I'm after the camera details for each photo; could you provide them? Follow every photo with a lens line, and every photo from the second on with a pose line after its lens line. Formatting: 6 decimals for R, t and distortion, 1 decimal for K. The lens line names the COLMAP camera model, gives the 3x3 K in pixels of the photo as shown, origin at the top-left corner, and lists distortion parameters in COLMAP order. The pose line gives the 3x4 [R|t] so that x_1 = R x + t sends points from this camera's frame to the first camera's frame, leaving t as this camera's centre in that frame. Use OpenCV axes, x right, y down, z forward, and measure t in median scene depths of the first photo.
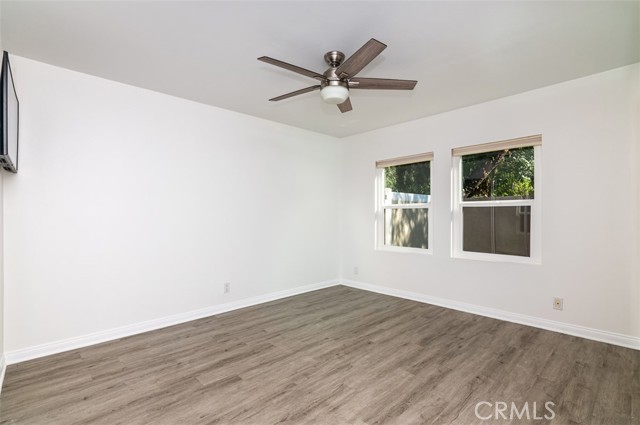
lens RADIAL K [[289.5, 0, 325.5], [0, 289.5, 214.8], [0, 0, 1]] dist [0.001436, -0.000030]
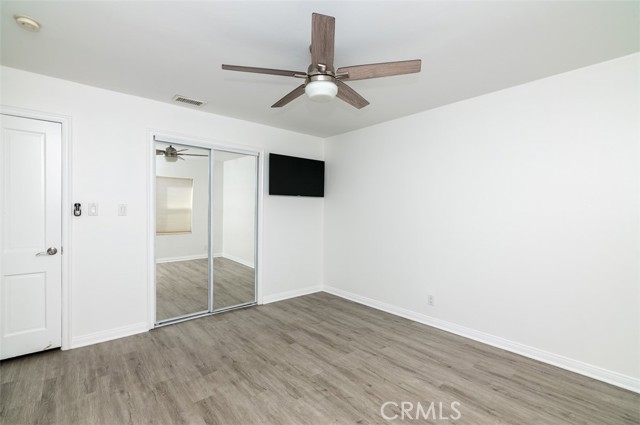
lens RADIAL K [[289.5, 0, 321.8], [0, 289.5, 212.1], [0, 0, 1]] dist [0.001436, -0.000030]
pose [[-0.043300, 0.006773, -0.999039, 0.870325], [-0.008931, 0.999934, 0.007166, -0.050570], [0.999022, 0.009233, -0.043237, 0.992982]]
